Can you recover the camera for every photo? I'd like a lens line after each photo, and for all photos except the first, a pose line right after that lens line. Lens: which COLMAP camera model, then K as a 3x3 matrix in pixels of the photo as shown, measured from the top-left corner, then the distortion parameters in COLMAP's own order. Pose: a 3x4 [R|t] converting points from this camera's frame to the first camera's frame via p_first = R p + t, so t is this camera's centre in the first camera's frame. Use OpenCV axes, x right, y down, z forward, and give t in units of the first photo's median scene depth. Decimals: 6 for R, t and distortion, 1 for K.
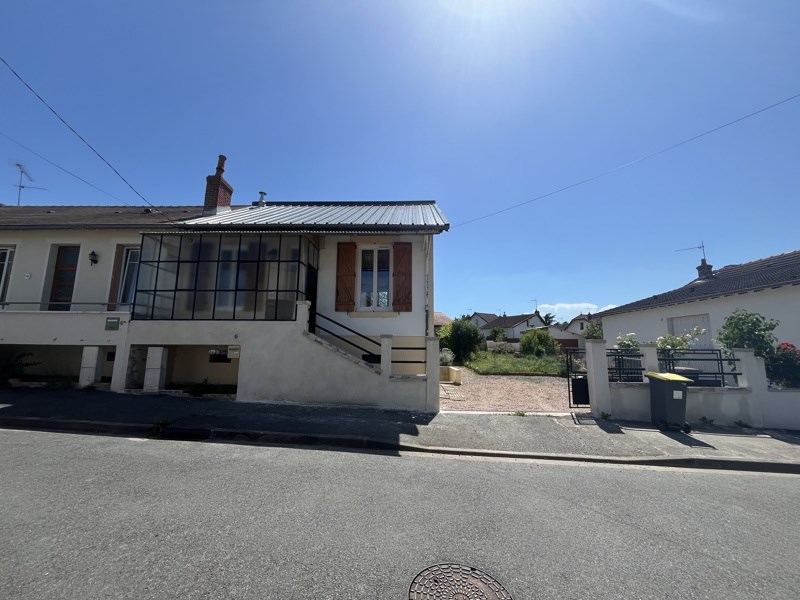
lens RADIAL K [[324.8, 0, 400.0], [0, 324.8, 300.0], [0, 0, 1]] dist [-0.017767, 0.000271]
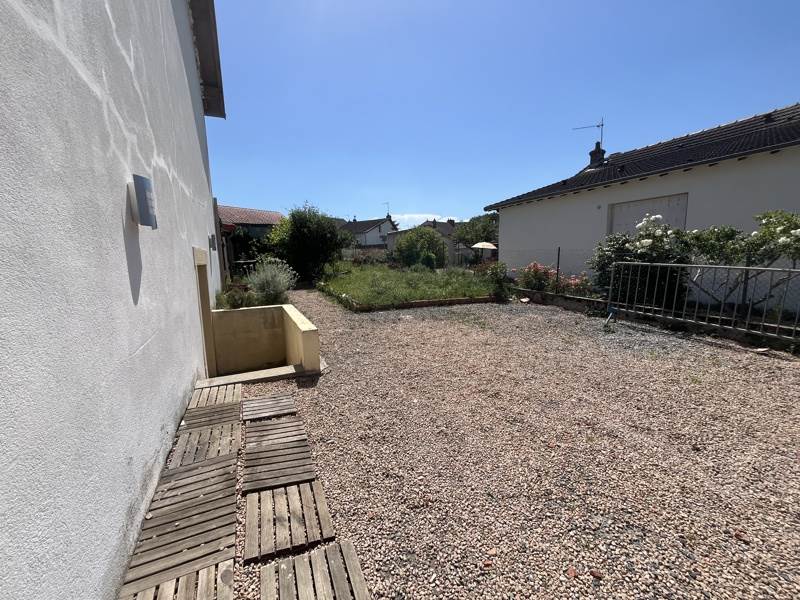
lens RADIAL K [[324.8, 0, 400.0], [0, 324.8, 300.0], [0, 0, 1]] dist [-0.017767, 0.000271]
pose [[0.894382, -0.097592, 0.436528, 0.072576], [-0.025344, 0.963285, 0.267281, 0.061076], [-0.446585, -0.250115, 0.859072, 0.408570]]
